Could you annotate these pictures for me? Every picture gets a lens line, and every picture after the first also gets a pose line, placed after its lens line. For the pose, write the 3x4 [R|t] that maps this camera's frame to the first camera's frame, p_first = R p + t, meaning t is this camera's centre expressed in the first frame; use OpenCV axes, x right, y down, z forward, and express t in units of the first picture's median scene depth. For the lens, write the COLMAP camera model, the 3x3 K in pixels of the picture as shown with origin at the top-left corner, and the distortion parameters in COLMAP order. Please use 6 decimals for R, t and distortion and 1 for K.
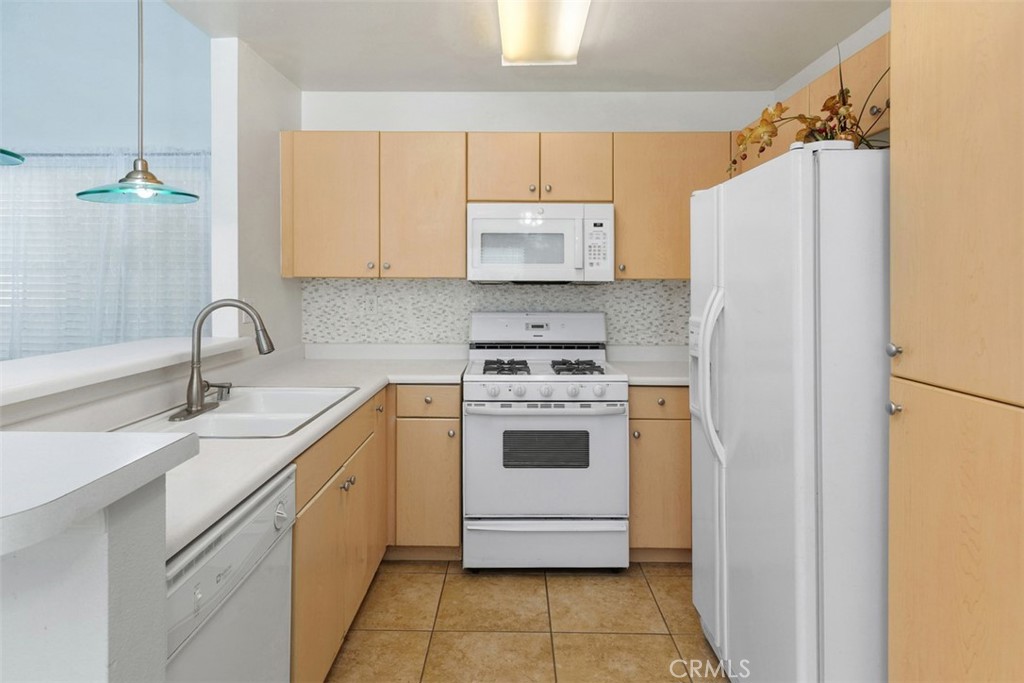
lens RADIAL K [[579.4, 0, 493.9], [0, 579.4, 287.8], [0, 0, 1]] dist [0.003218, 0.000451]
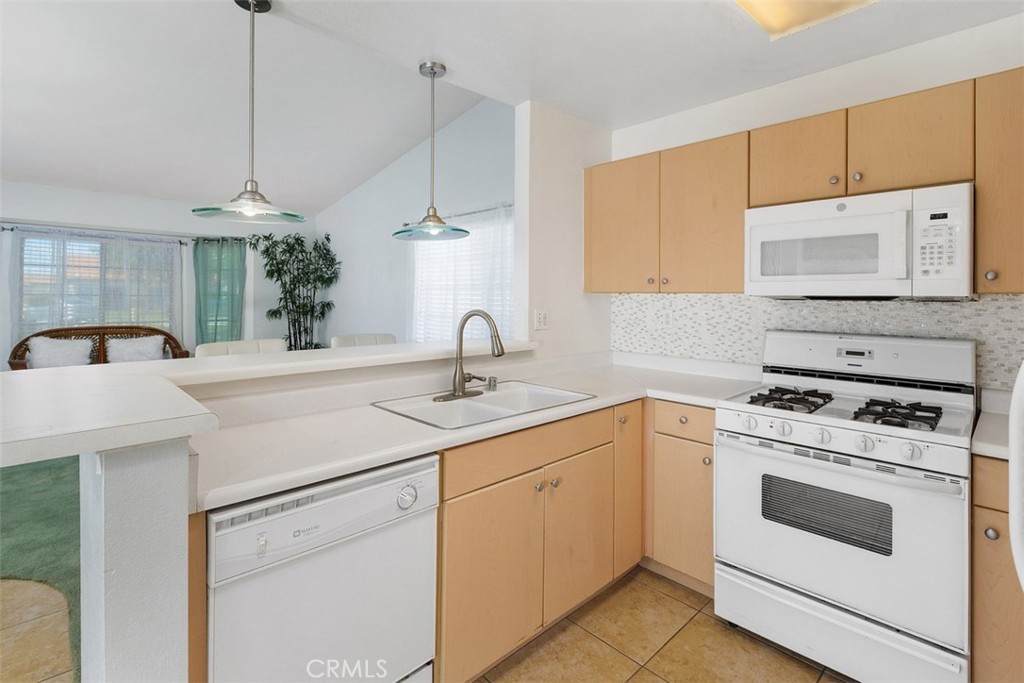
lens RADIAL K [[468.7, 0, 527.2], [0, 468.7, 301.0], [0, 0, 1]] dist [0.004570, -0.002905]
pose [[0.714714, 0.006788, -0.699384, 0.244683], [-0.009327, 0.999956, 0.000174, -0.000912], [0.699355, 0.006398, 0.714746, 0.268355]]
